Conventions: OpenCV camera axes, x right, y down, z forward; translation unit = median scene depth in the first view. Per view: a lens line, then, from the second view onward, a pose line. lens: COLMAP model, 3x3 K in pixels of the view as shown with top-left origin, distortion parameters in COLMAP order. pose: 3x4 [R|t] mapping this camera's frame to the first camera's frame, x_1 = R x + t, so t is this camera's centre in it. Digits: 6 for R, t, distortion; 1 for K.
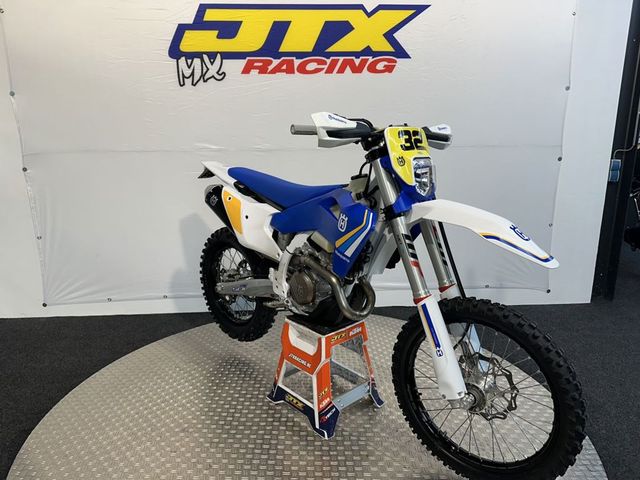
lens RADIAL K [[444.2, 0, 323.7], [0, 444.2, 240.6], [0, 0, 1]] dist [0.002864, -0.019550]
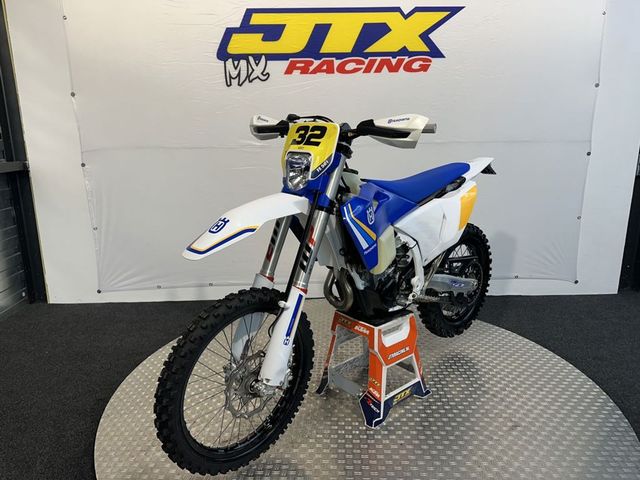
lens RADIAL K [[444.2, 0, 320.3], [0, 444.2, 241.1], [0, 0, 1]] dist [0.002864, -0.019550]
pose [[0.999409, 0.002782, -0.034275, -0.065783], [-0.002547, 0.999973, 0.006892, 0.016300], [0.034293, -0.006800, 0.999389, -0.063222]]
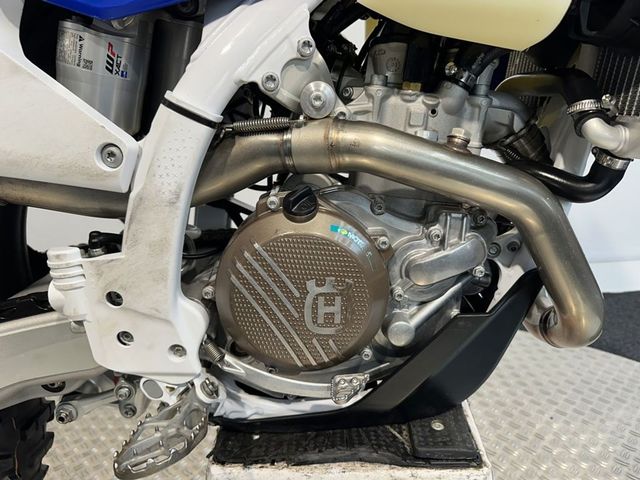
lens RADIAL K [[444.2, 0, 322.1], [0, 444.2, 241.3], [0, 0, 1]] dist [0.002864, -0.019550]
pose [[0.736733, -0.249209, 0.628585, -0.118073], [0.192424, 0.968440, 0.158417, 0.039889], [-0.648226, 0.004244, 0.761436, 0.613801]]
